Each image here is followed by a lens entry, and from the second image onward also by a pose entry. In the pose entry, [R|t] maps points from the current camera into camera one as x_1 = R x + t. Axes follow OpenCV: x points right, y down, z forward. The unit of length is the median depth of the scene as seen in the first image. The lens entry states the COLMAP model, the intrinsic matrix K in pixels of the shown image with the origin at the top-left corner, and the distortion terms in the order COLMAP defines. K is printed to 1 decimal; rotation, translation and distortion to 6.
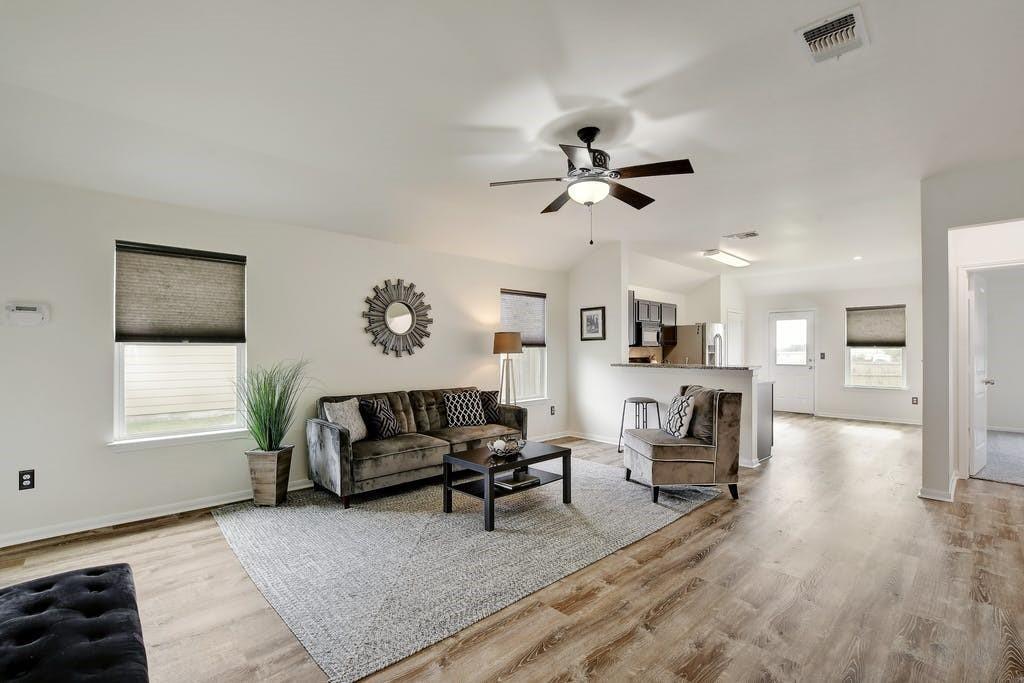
lens RADIAL K [[453.3, 0, 509.2], [0, 453.3, 346.2], [0, 0, 1]] dist [-0.028515, 0.004864]
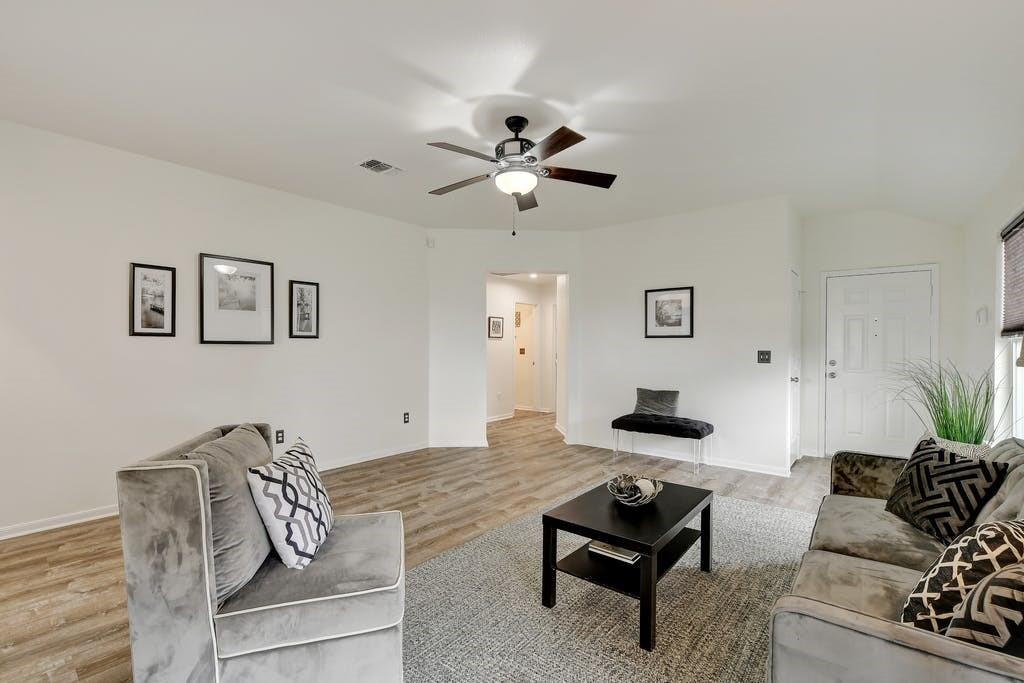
lens RADIAL K [[453.3, 0, 508.1], [0, 453.3, 343.9], [0, 0, 1]] dist [-0.028515, 0.004864]
pose [[-0.990619, -0.002839, -0.136620, 0.210654], [-0.000434, 0.999844, -0.017631, 0.013682], [0.136649, -0.017406, -0.990467, 1.264350]]
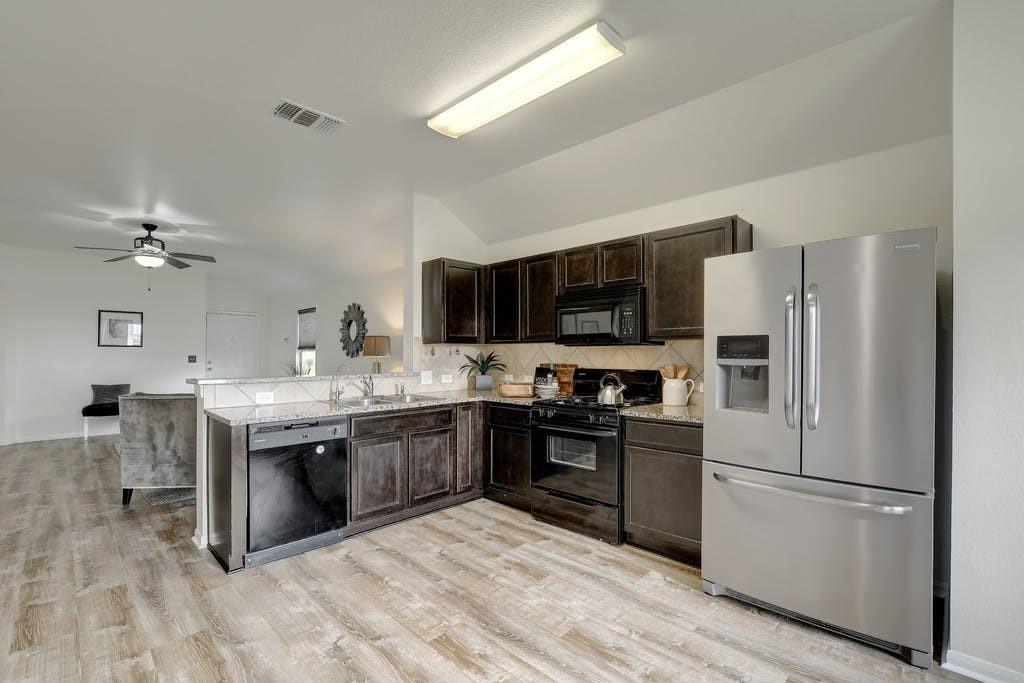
lens RADIAL K [[453.3, 0, 505.9], [0, 453.3, 349.5], [0, 0, 1]] dist [-0.028515, 0.004864]
pose [[0.043787, -0.005244, -0.999027, 1.241641], [0.011976, 0.999917, -0.004724, 0.010732], [0.998969, -0.011758, 0.043846, 1.467900]]
